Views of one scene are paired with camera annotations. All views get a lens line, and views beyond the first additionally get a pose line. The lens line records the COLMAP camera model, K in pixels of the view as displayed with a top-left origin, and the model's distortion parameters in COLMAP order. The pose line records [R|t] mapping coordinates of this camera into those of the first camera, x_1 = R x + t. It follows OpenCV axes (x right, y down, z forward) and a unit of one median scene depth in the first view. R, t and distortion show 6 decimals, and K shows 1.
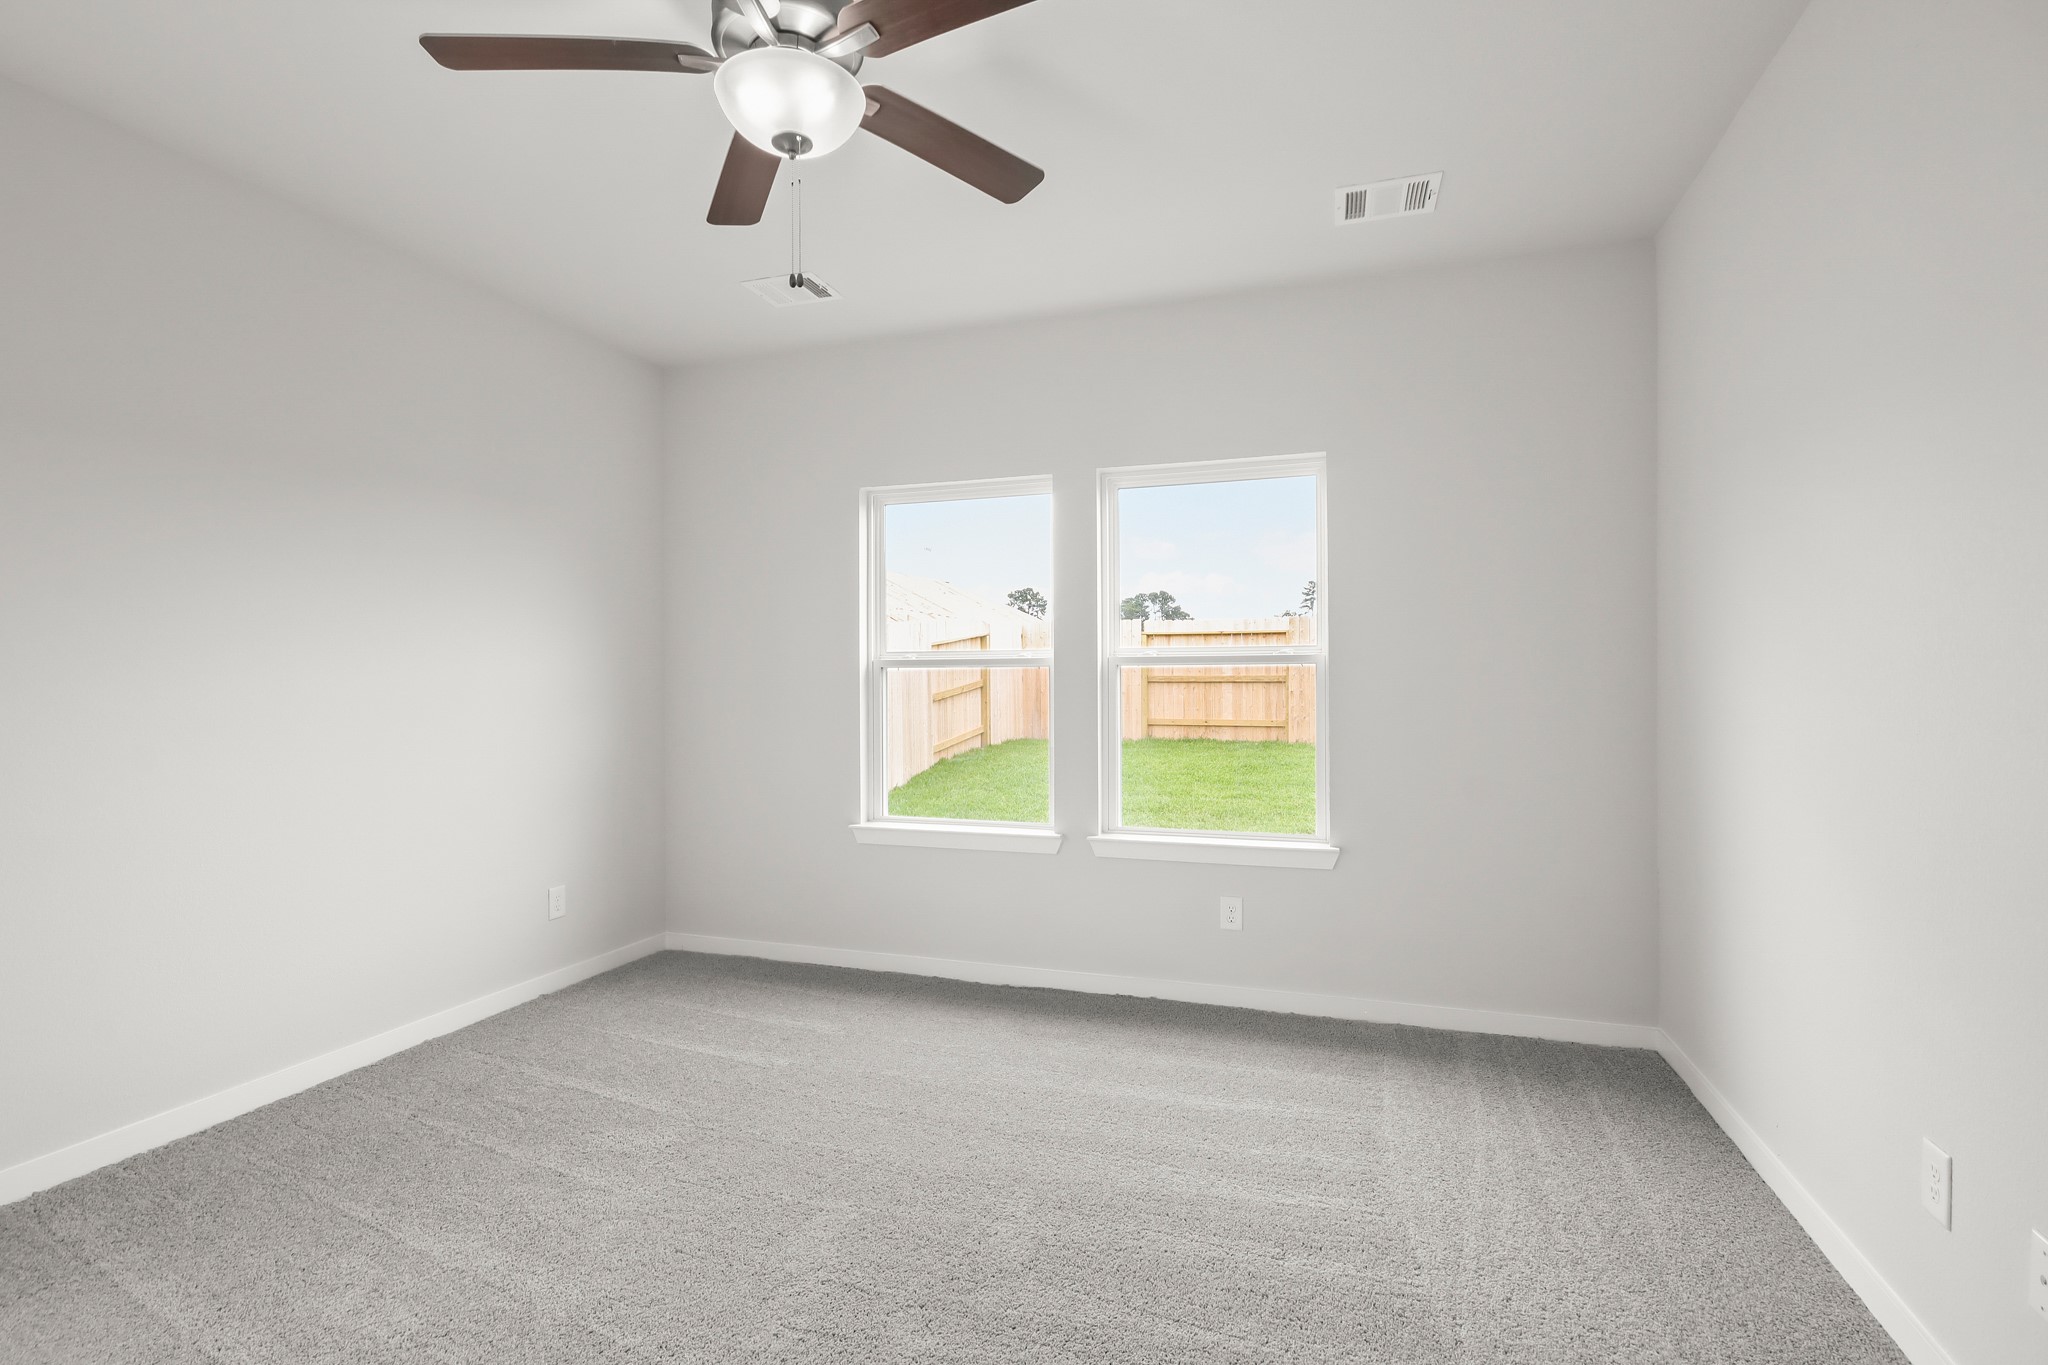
lens RADIAL K [[957.8, 0, 1075.0], [0, 957.8, 682.4], [0, 0, 1]] dist [-0.000245, -0.002872]
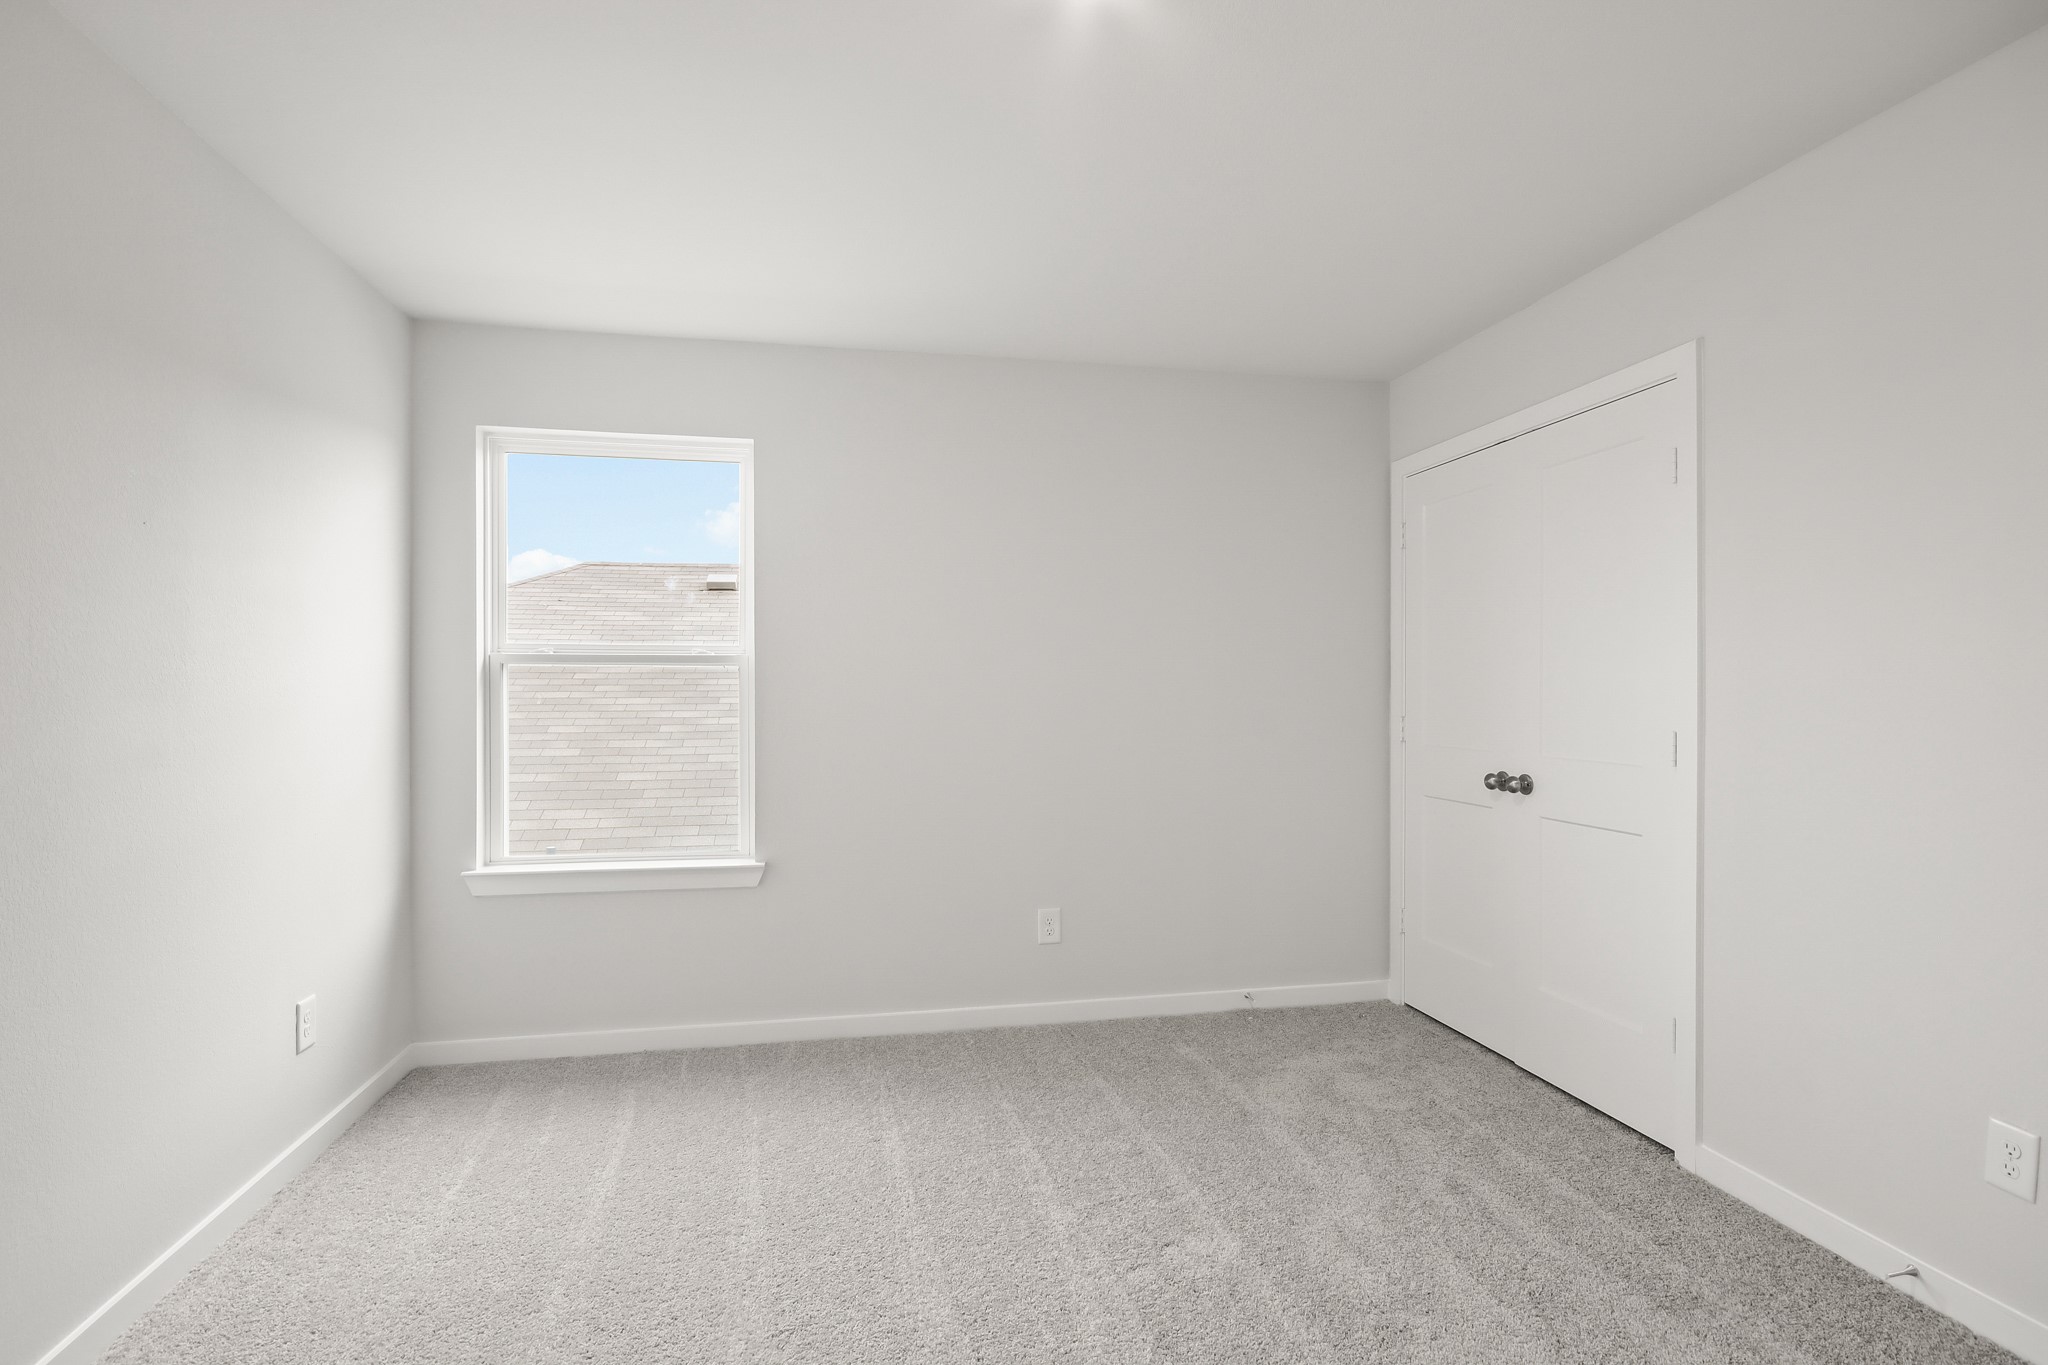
lens RADIAL K [[1025.2, 0, 1024.6], [0, 1025.2, 685.8], [0, 0, 1]] dist [0.005244, 0.000395]
pose [[0.871336, 0.003333, 0.490675, -0.209212], [-0.003579, 0.999993, -0.000437, 0.001026], [-0.490673, -0.001376, 0.871343, 0.068618]]
